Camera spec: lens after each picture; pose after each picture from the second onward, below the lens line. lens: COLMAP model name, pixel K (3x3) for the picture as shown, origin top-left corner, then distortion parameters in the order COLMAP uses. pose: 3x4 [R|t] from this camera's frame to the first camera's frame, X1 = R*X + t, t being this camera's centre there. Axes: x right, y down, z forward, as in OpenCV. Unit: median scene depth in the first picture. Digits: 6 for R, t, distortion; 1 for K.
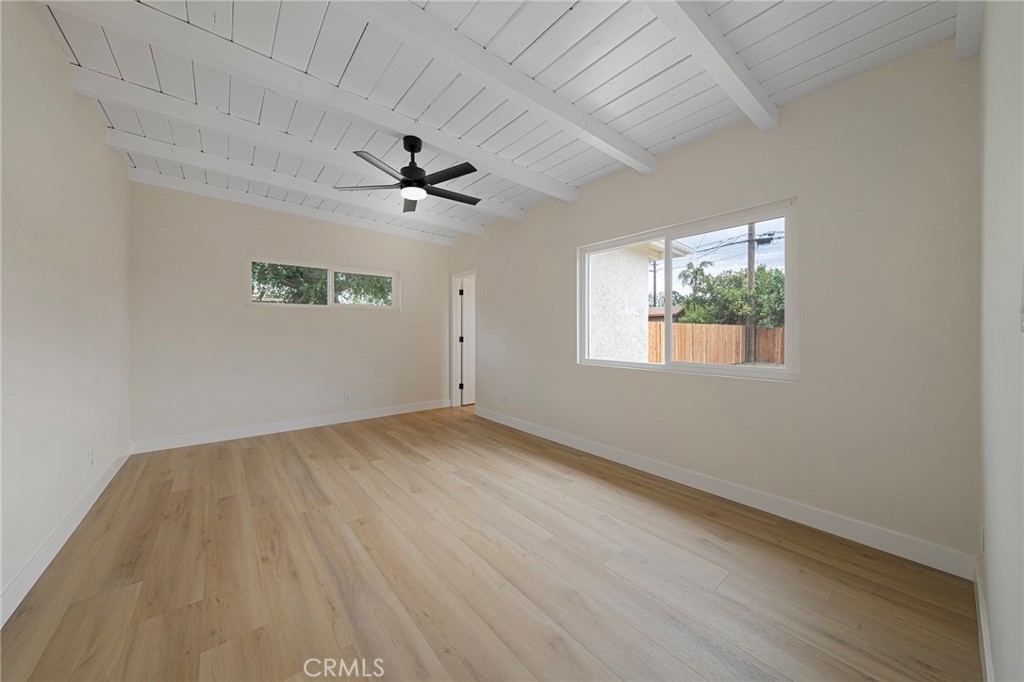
lens RADIAL K [[350.2, 0, 504.1], [0, 350.2, 341.1], [0, 0, 1]] dist [0.001208, -0.000075]
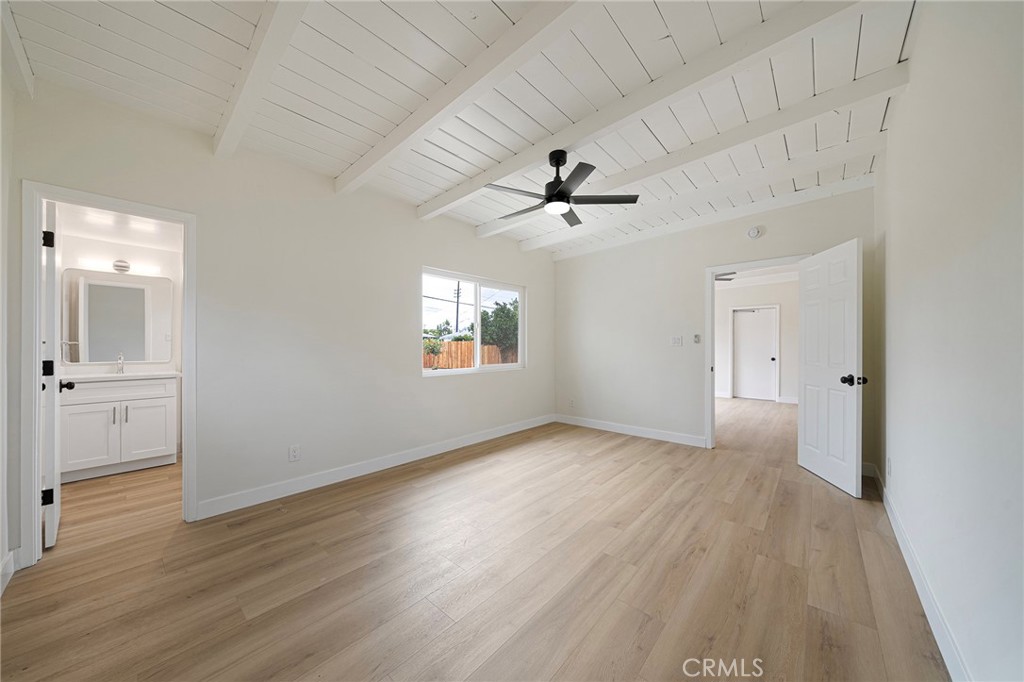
lens RADIAL K [[350.2, 0, 504.1], [0, 350.2, 341.1], [0, 0, 1]] dist [0.001208, -0.000075]
pose [[-0.153493, 0.014068, 0.988050, -1.443960], [0.025872, 0.999613, -0.010214, -0.042124], [-0.987811, 0.023995, -0.153798, 1.515013]]
